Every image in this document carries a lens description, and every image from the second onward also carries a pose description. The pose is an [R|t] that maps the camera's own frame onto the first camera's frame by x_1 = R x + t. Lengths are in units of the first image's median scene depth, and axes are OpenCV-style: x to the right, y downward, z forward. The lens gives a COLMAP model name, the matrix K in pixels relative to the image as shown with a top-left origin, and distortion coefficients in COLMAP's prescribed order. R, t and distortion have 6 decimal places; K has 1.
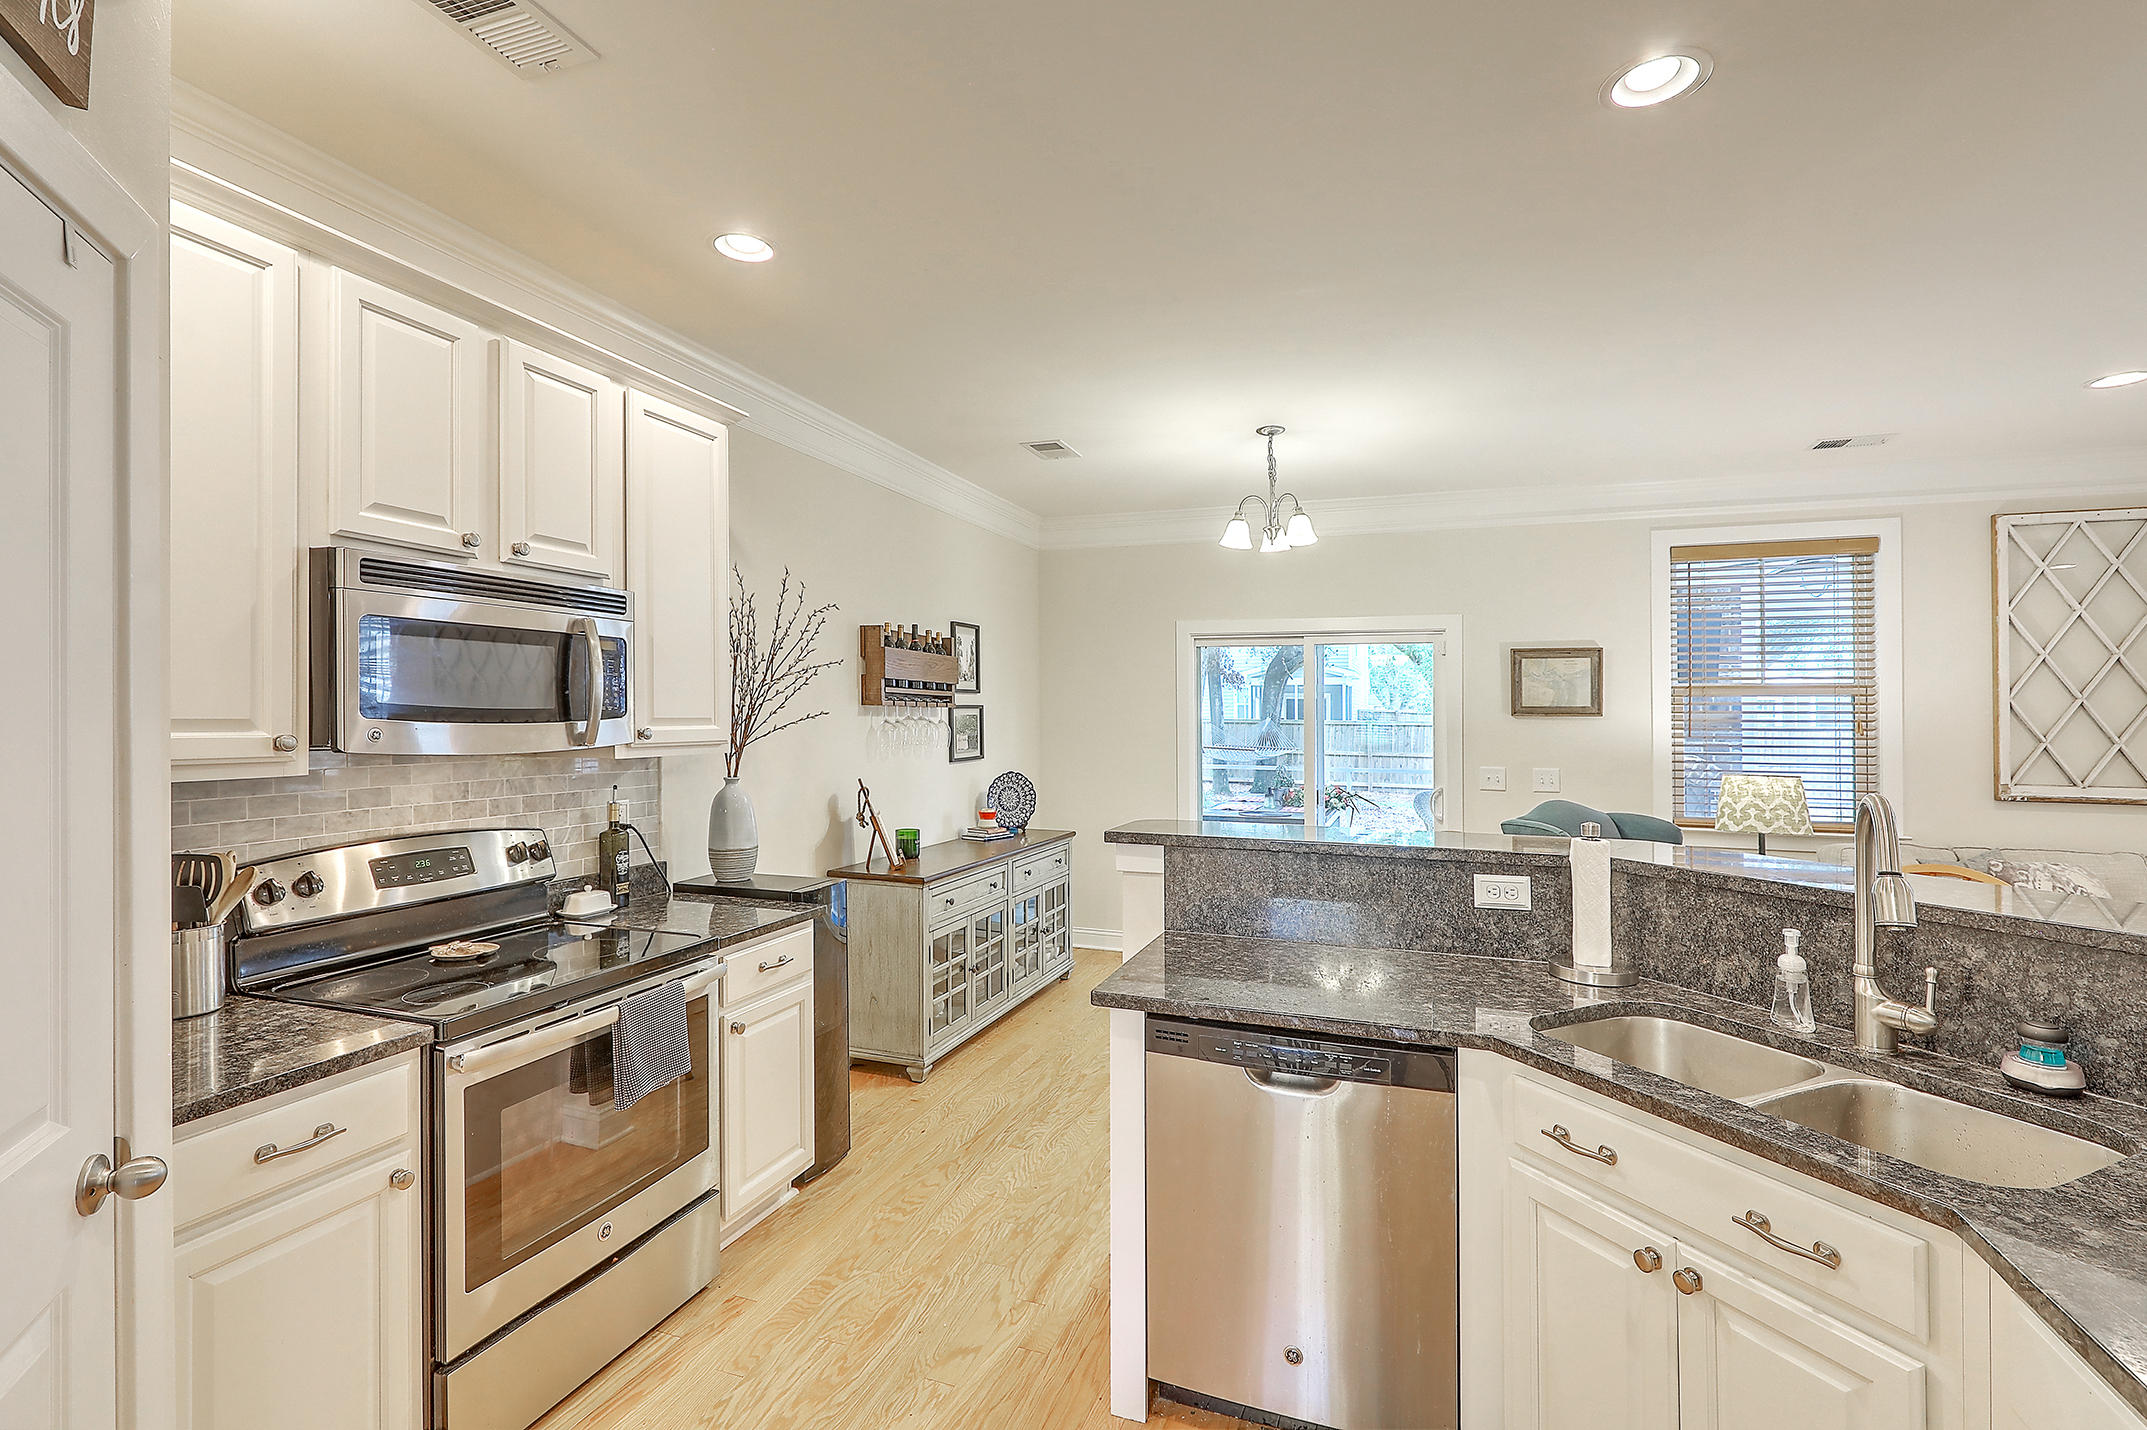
lens RADIAL K [[956.5, 0, 1068.6], [0, 956.5, 690.1], [0, 0, 1]] dist [-0.001400, -0.000243]
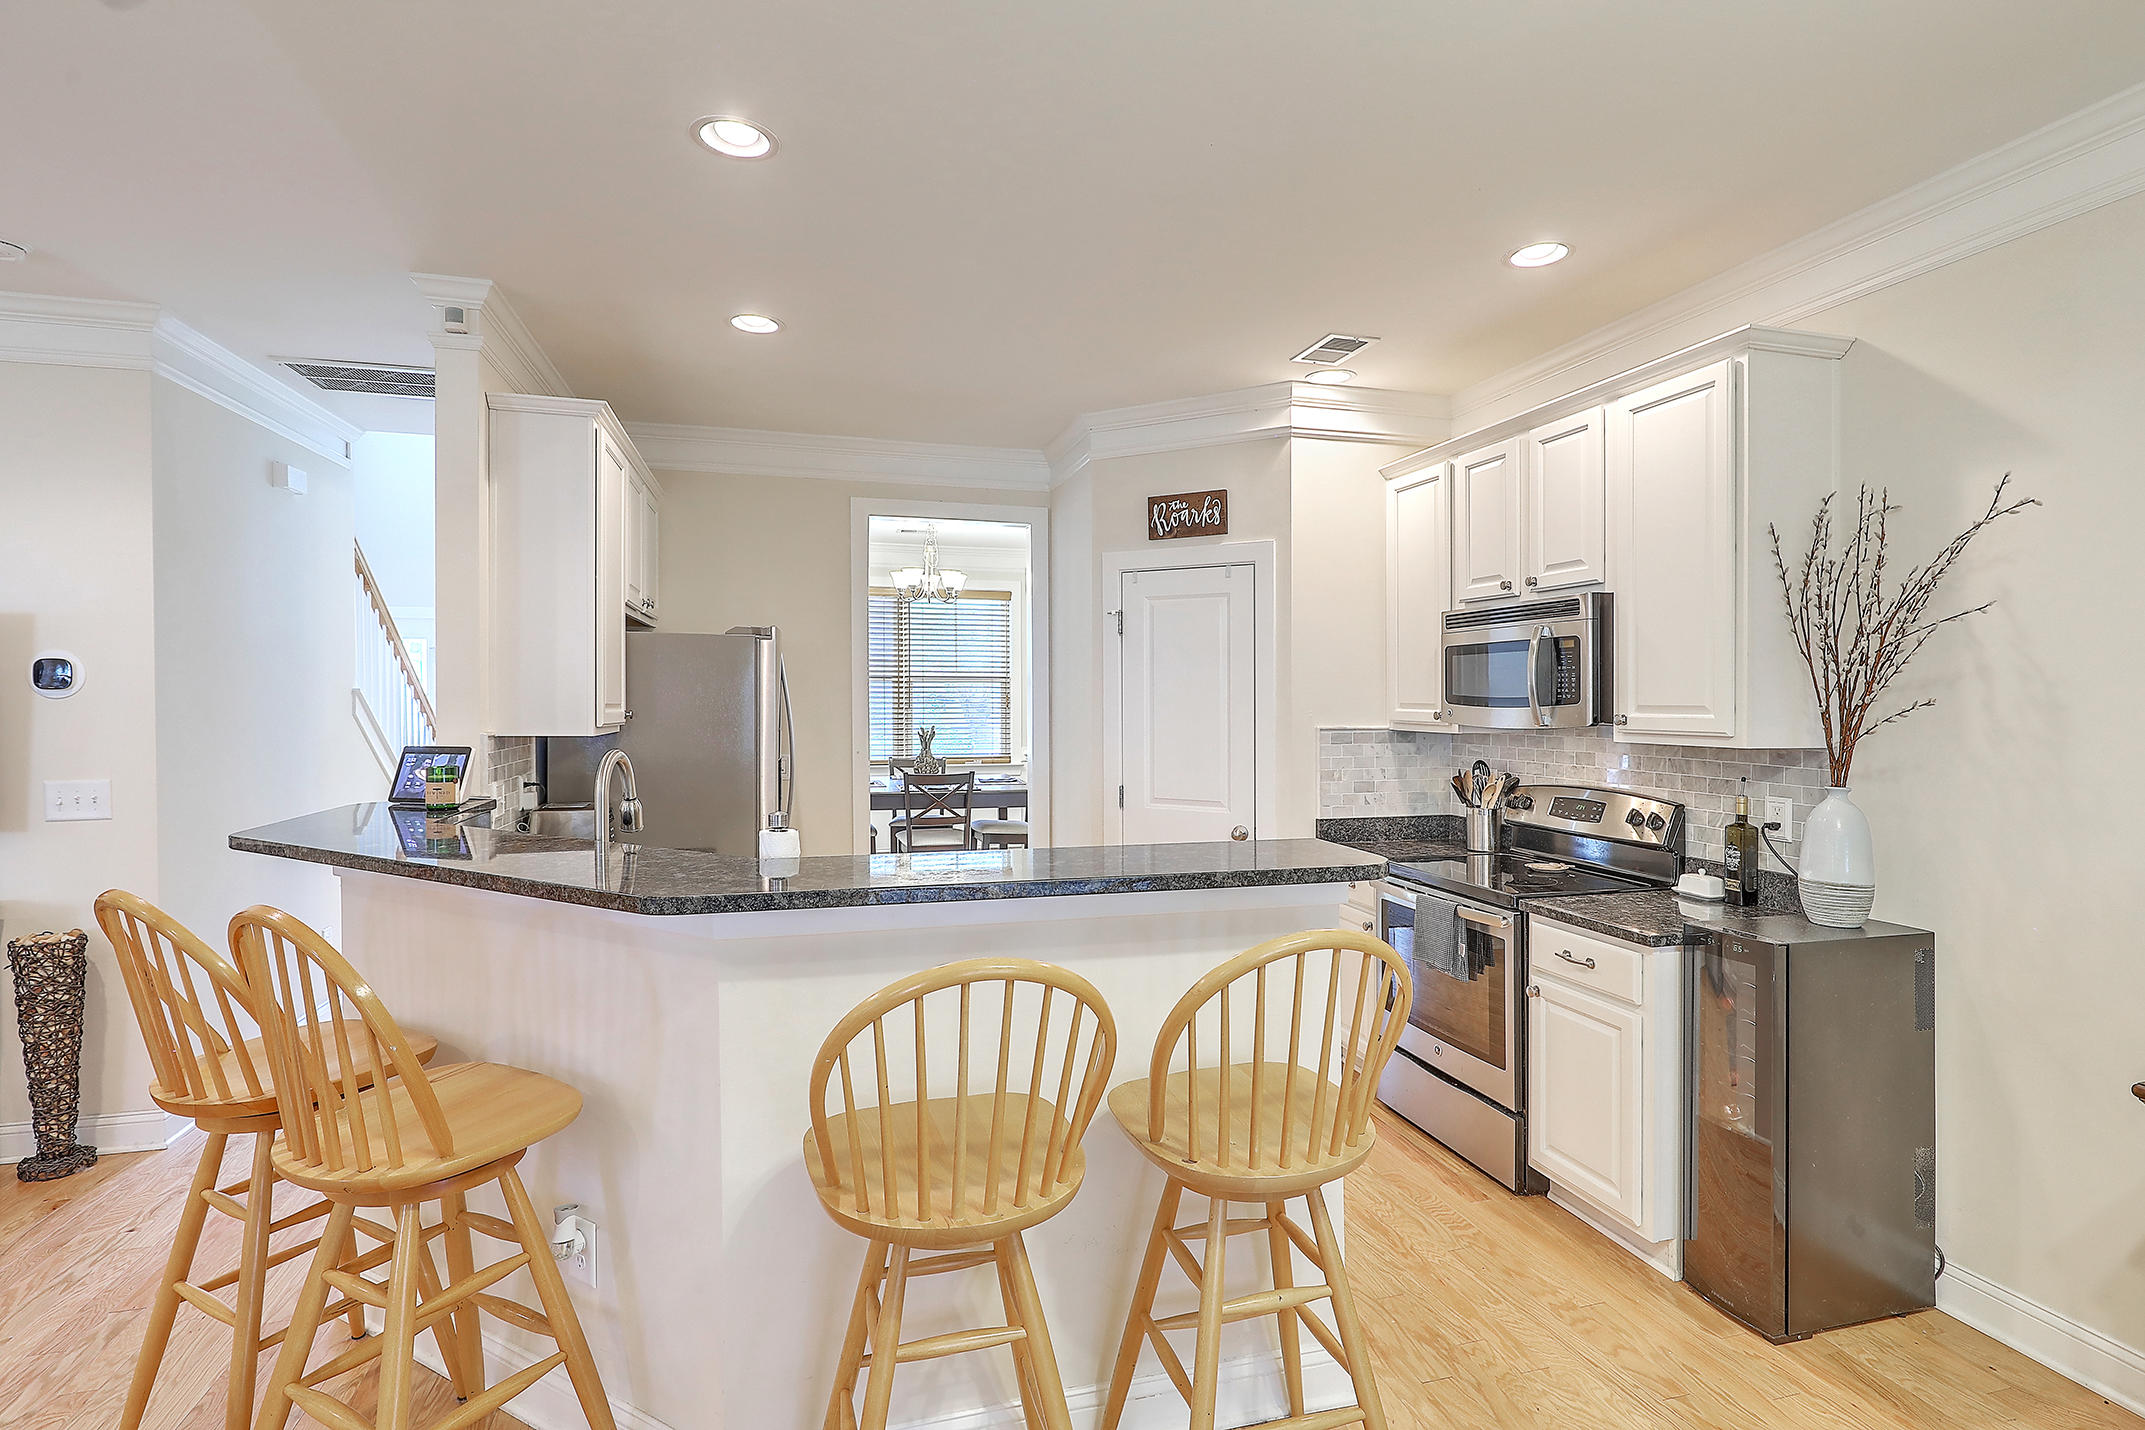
lens RADIAL K [[1048.8, 0, 1072.5], [0, 1048.8, 715.0], [0, 0, 1]] dist [-0.002969, -0.000427]
pose [[-0.811048, 0.004452, -0.584962, 0.442653], [0.008373, 0.999957, -0.003998, 0.024163], [0.584919, -0.008140, -0.811051, 0.956414]]
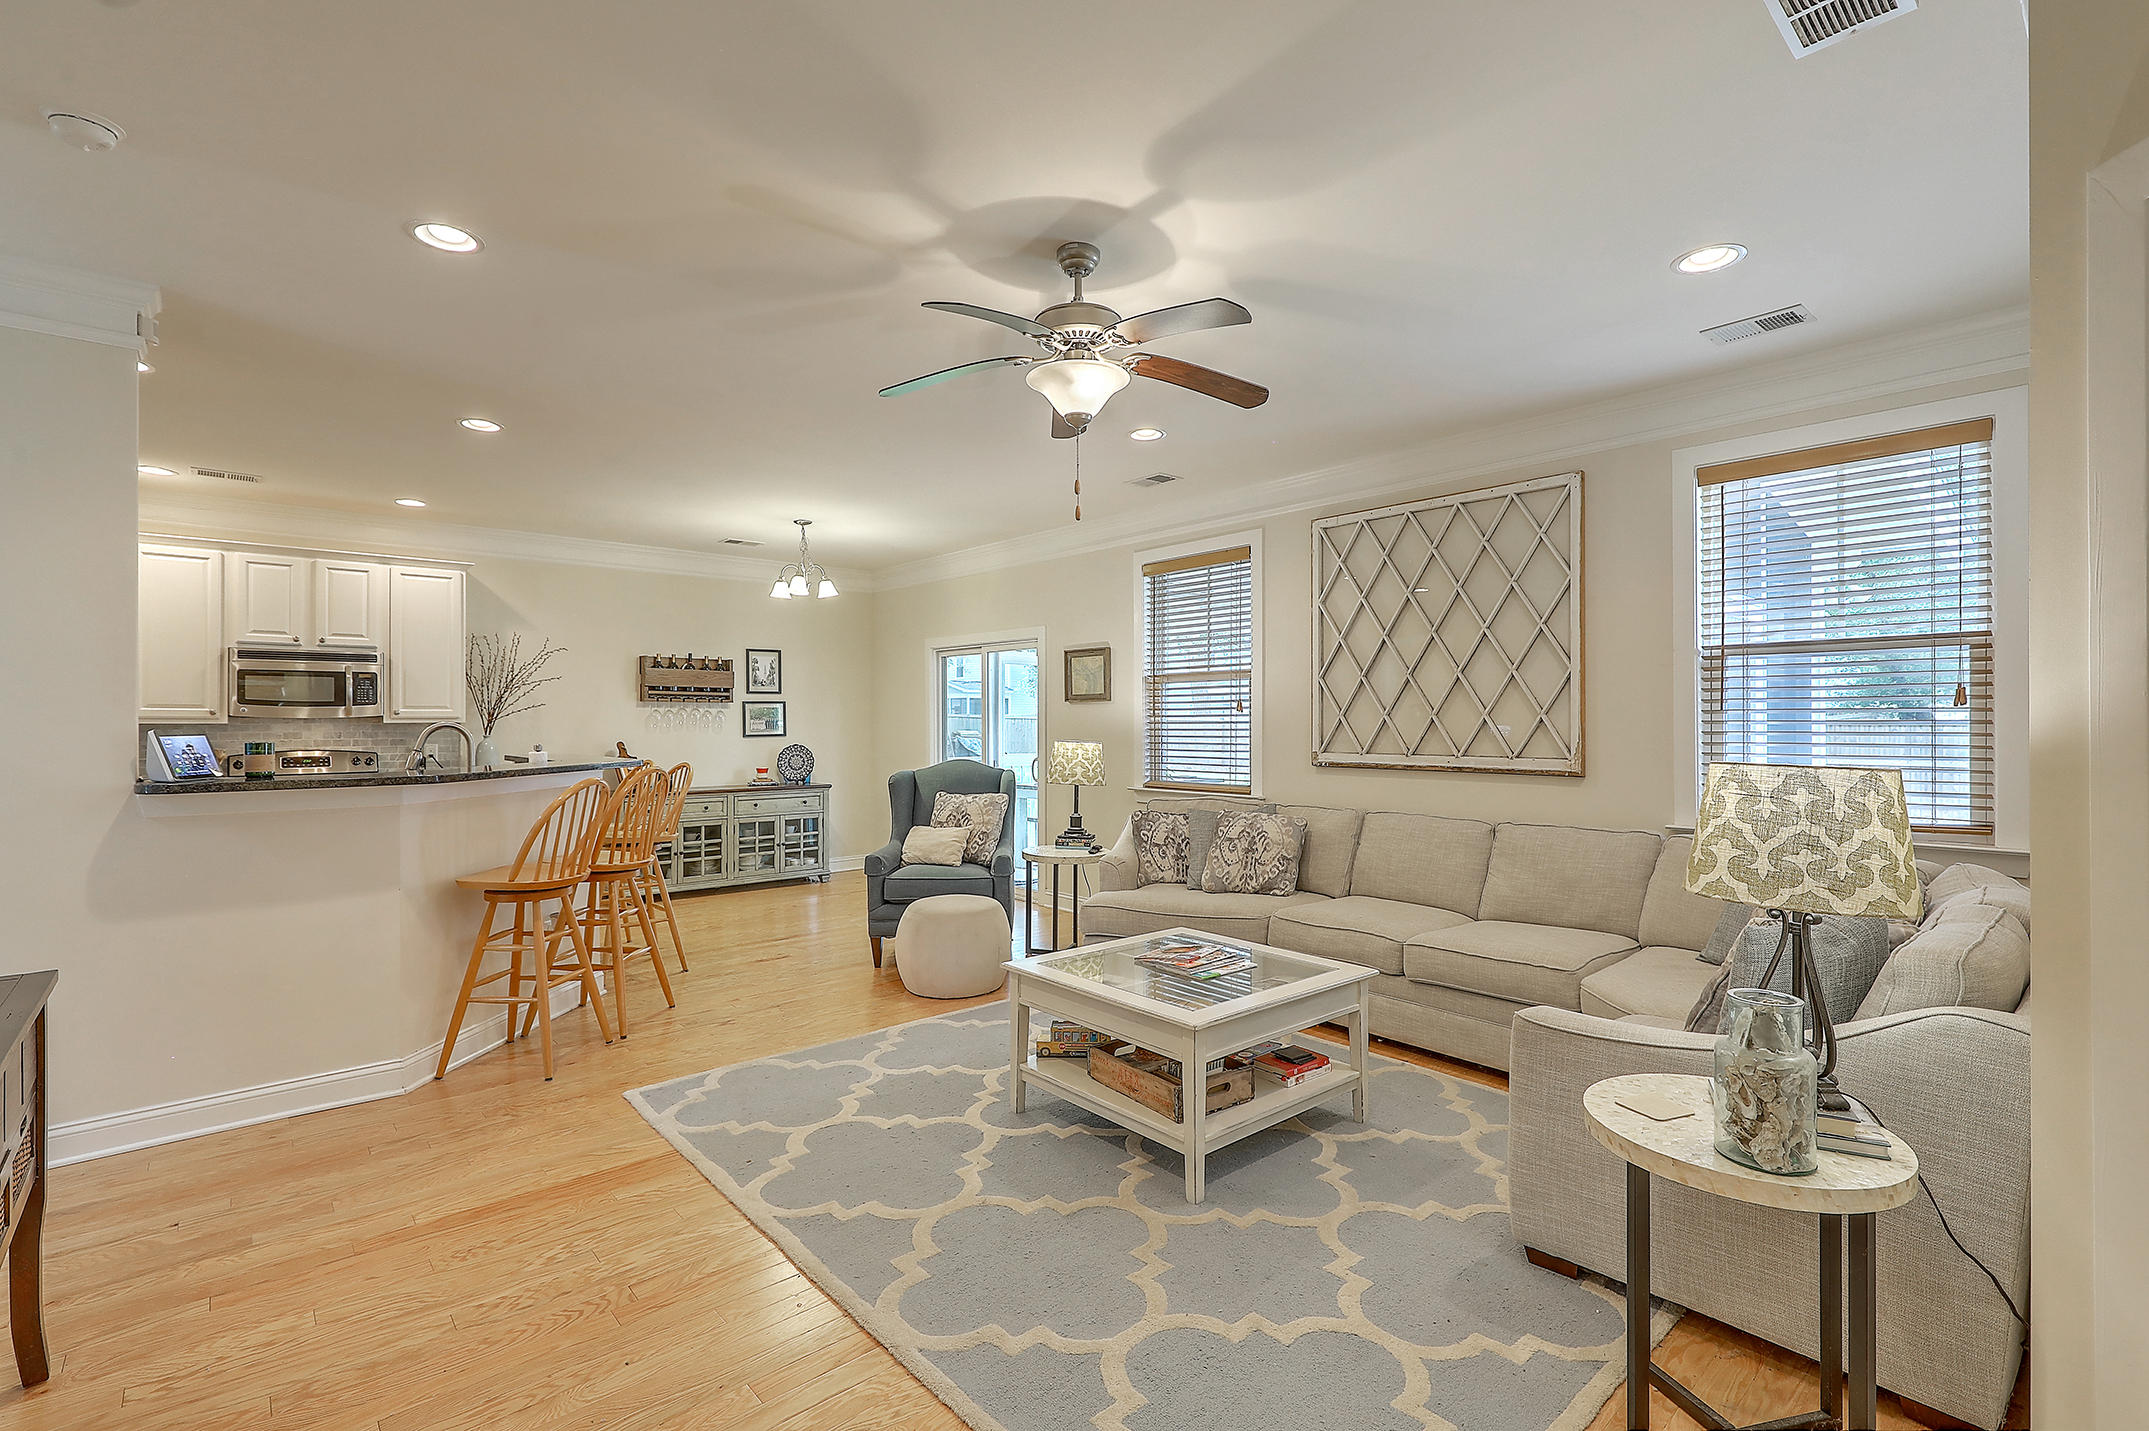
lens RADIAL K [[974.6, 0, 1081.1], [0, 974.6, 735.6], [0, 0, 1]] dist [0.001281, 0.000060]
pose [[0.878673, -0.000954, -0.477423, 1.308622], [0.019888, 0.999203, 0.034607, 0.031591], [0.477009, -0.039903, 0.877992, -0.185445]]
